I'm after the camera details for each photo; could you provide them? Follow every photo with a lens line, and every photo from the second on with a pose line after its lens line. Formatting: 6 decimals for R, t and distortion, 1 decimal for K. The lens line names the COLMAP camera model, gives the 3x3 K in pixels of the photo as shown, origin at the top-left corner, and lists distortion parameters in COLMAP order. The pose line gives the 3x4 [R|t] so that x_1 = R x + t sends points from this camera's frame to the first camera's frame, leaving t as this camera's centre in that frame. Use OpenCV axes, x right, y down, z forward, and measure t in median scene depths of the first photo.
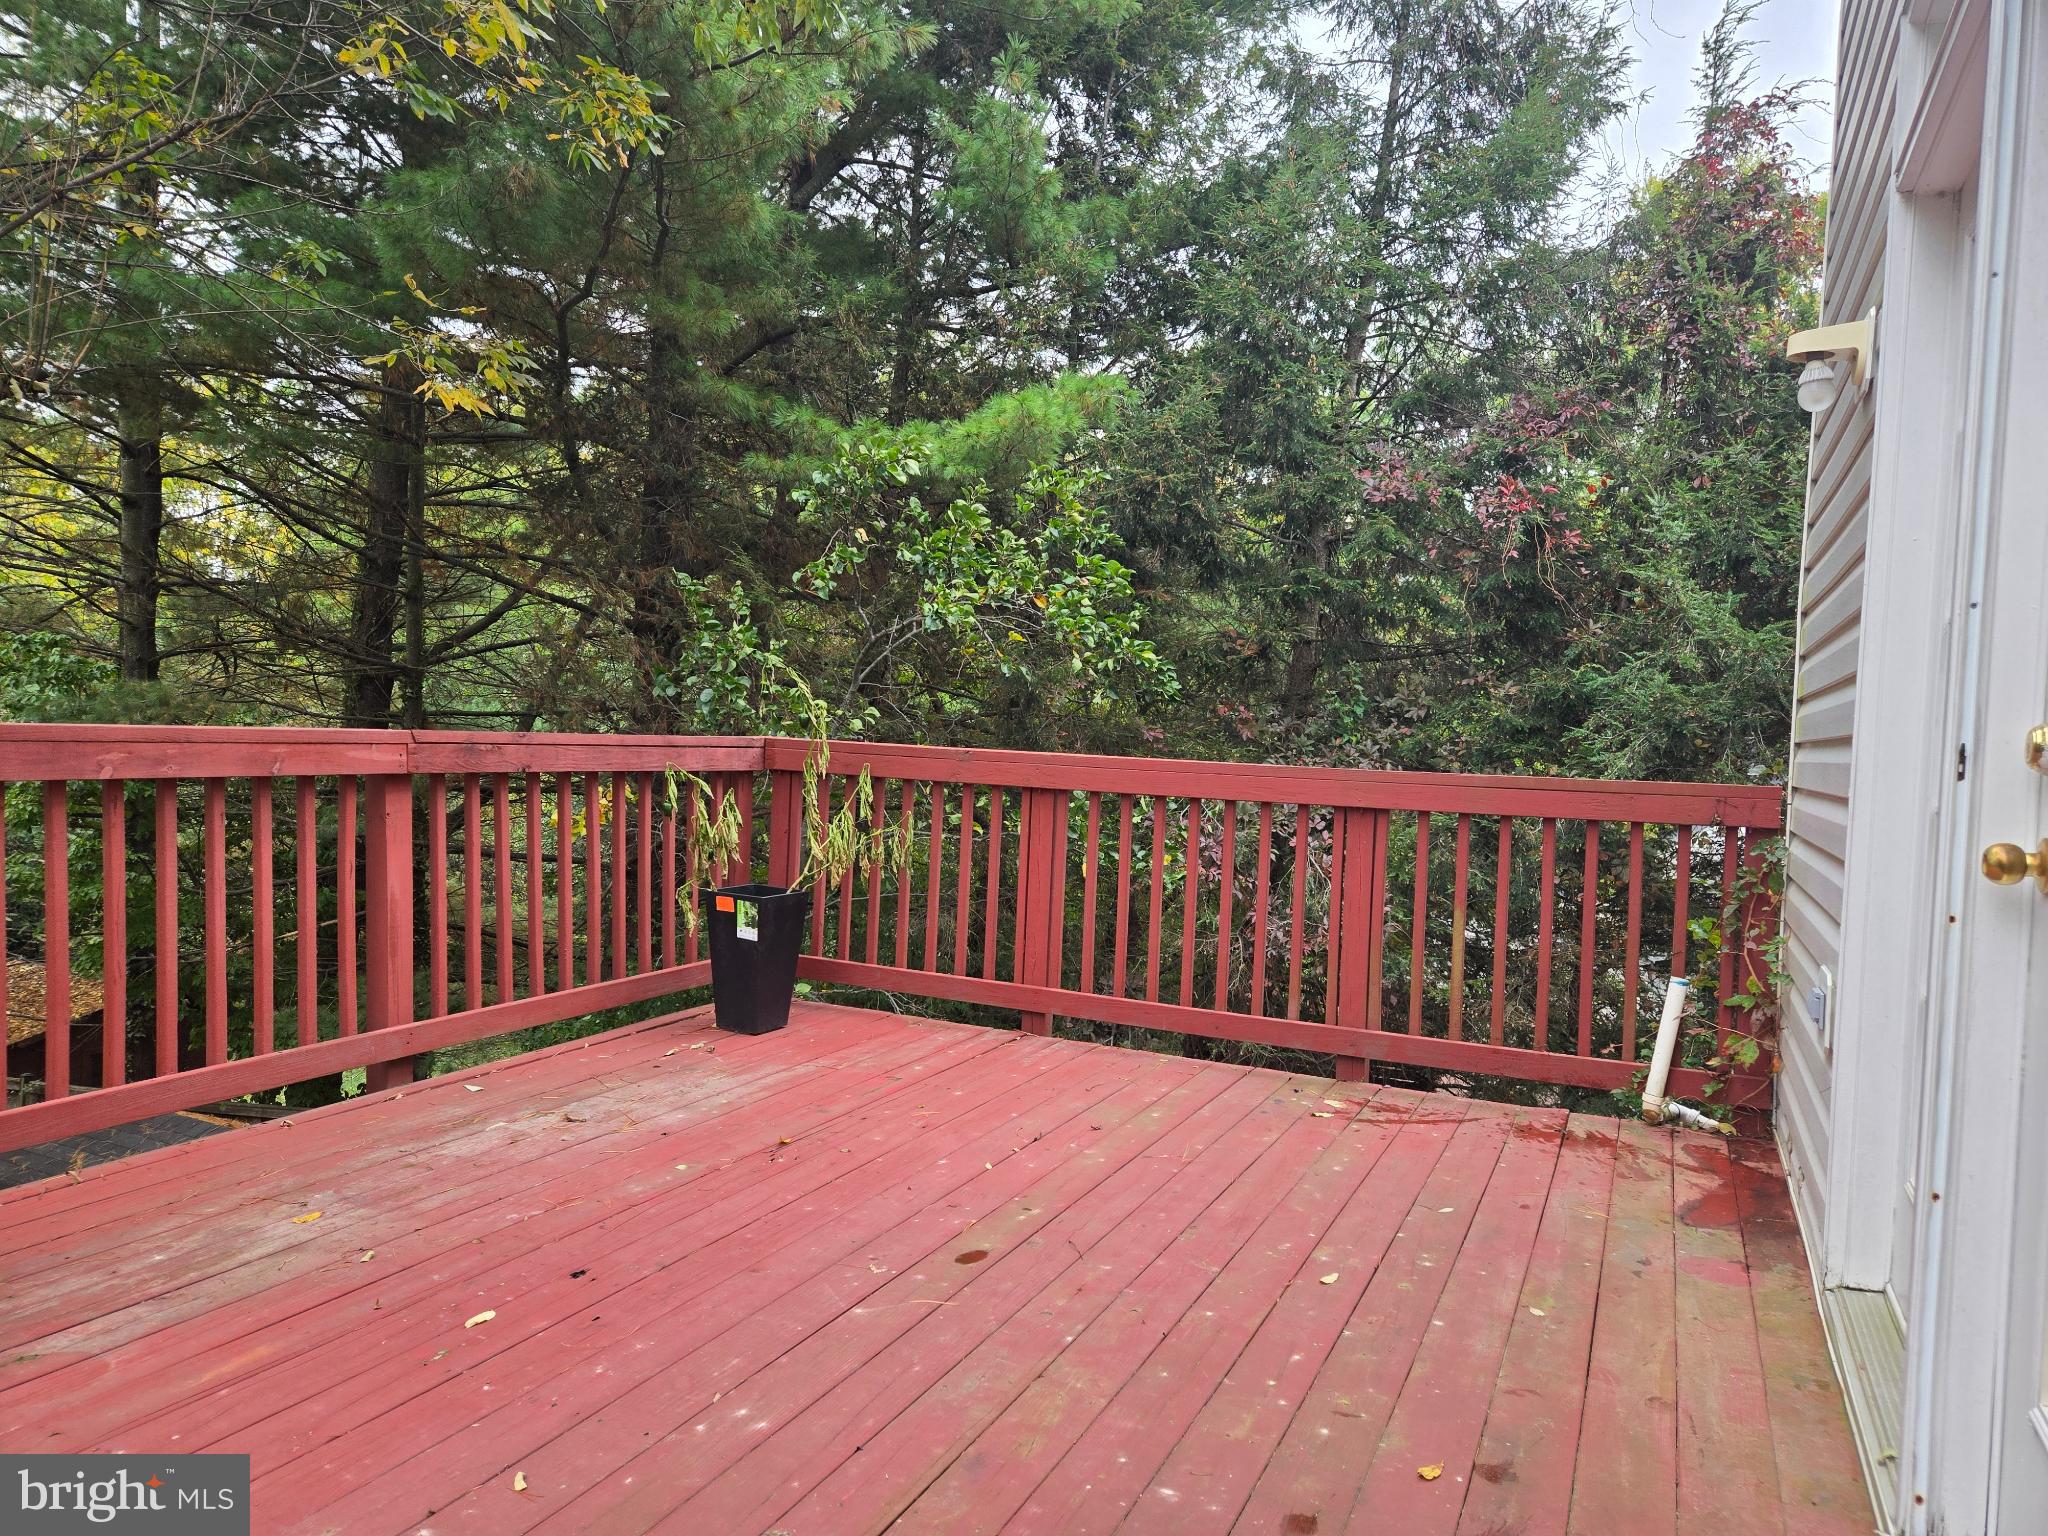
lens RADIAL K [[1364.0, 0, 1024.0], [0, 1364.0, 768.0], [0, 0, 1]] dist [0.041681, -0.001829]
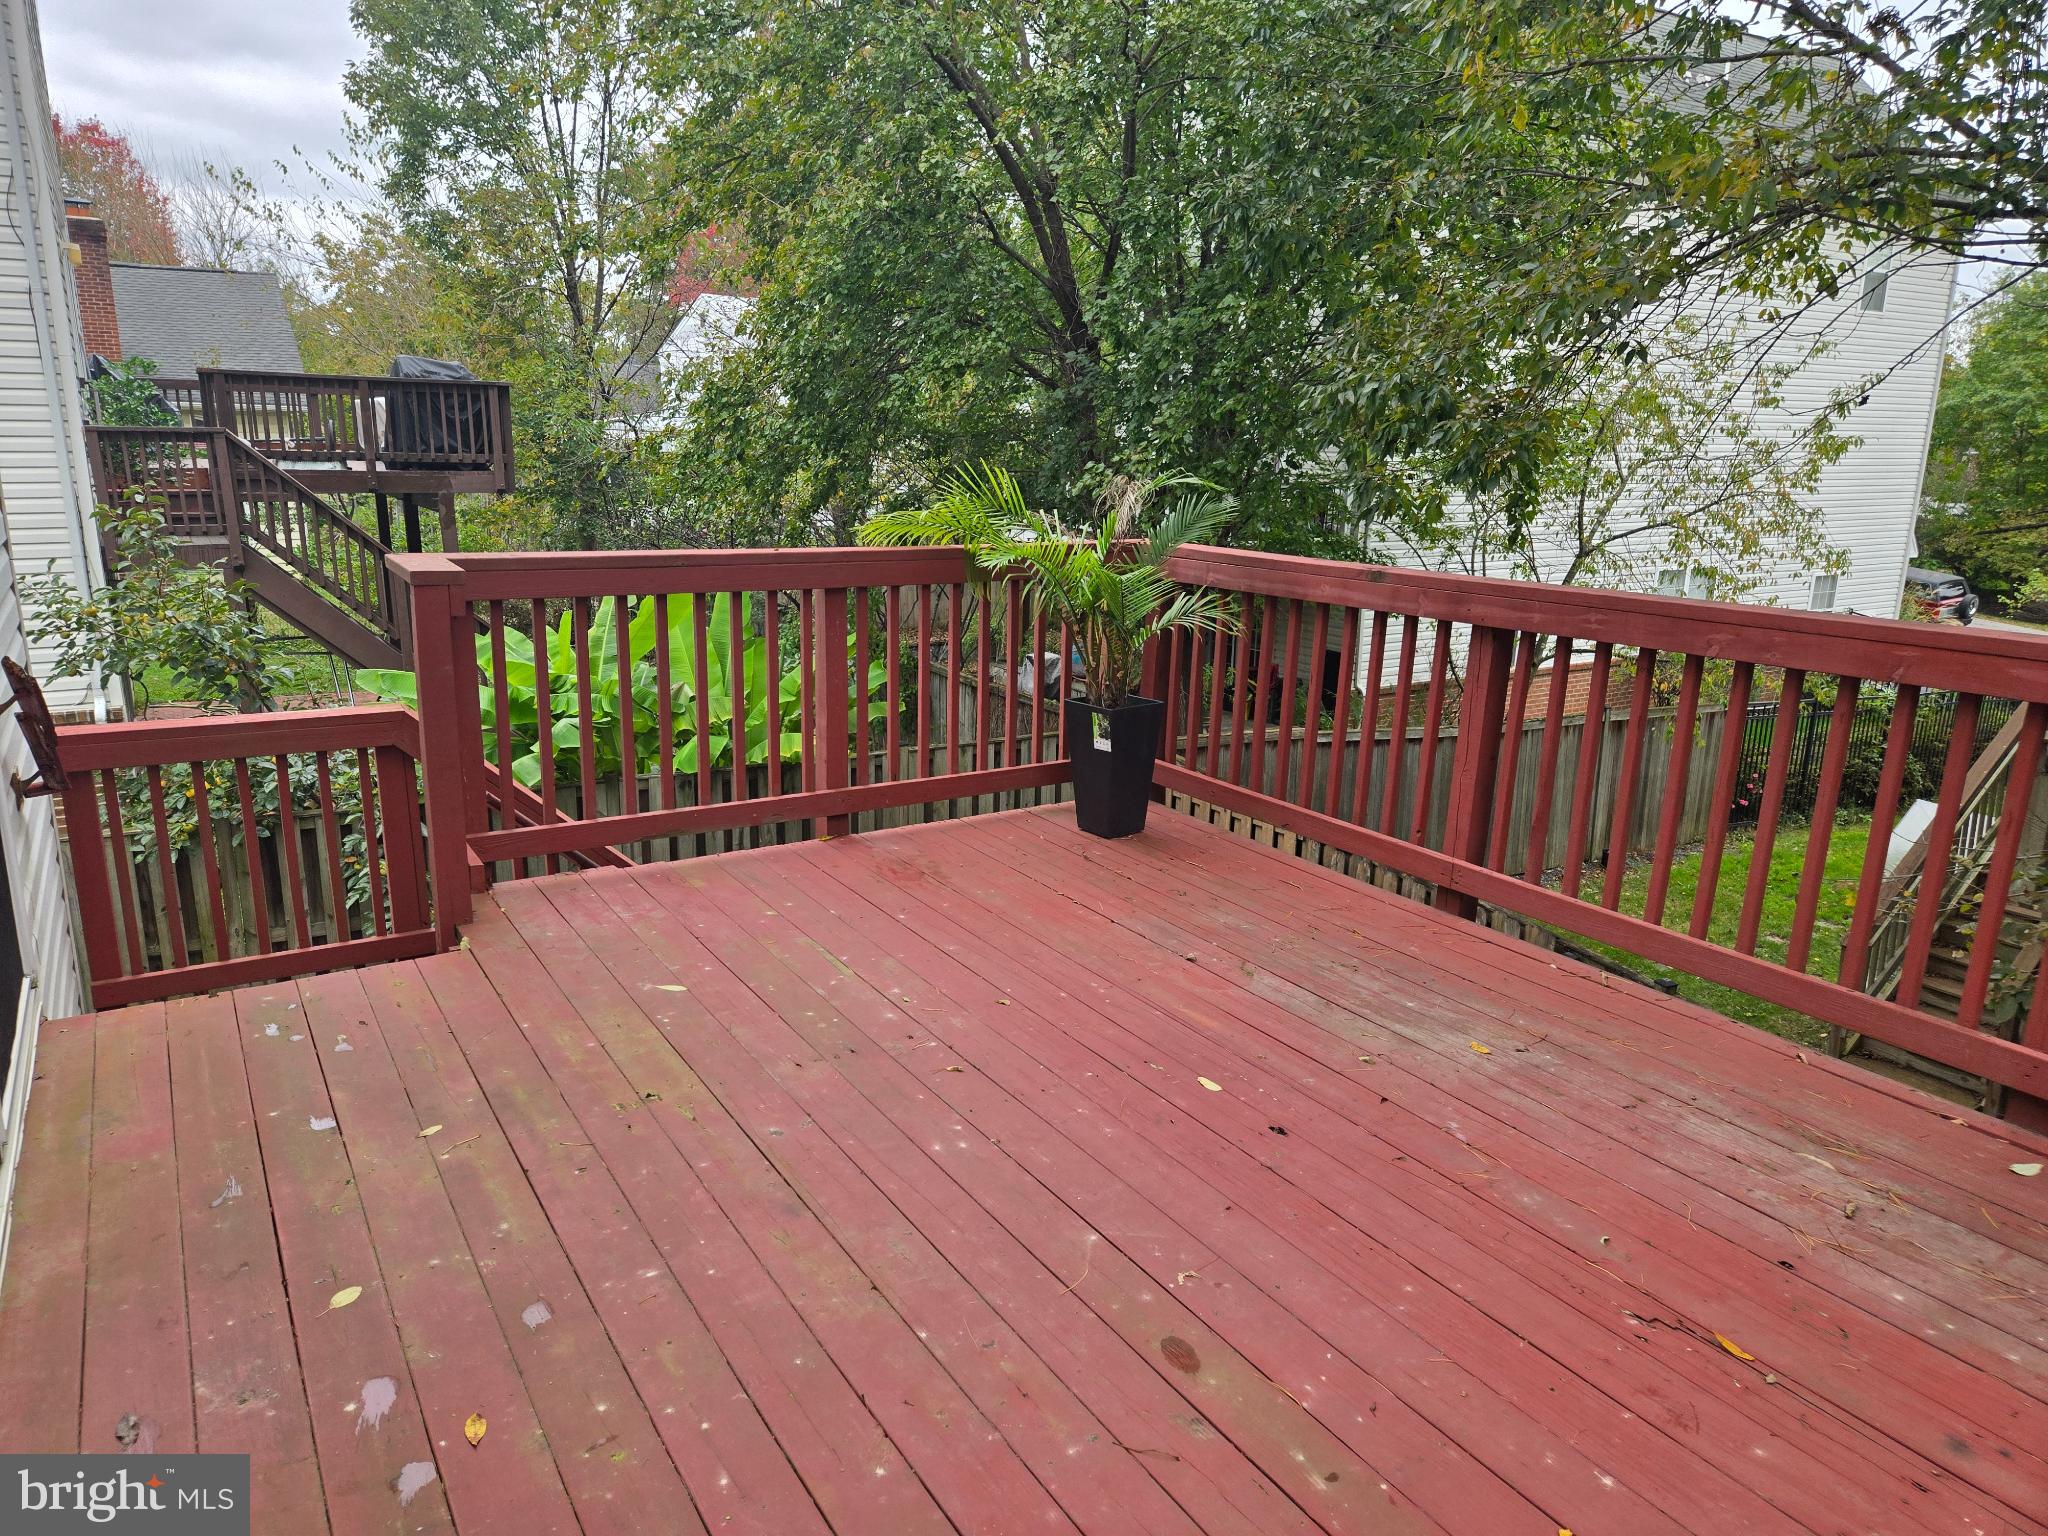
lens RADIAL K [[1364.0, 0, 1024.0], [0, 1364.0, 768.0], [0, 0, 1]] dist [0.041681, -0.001829]
pose [[-0.543671, 0.149172, -0.825936, 0.585575], [-0.058344, 0.974981, 0.214496, -0.117835], [0.837268, 0.164804, -0.521365, 1.261804]]
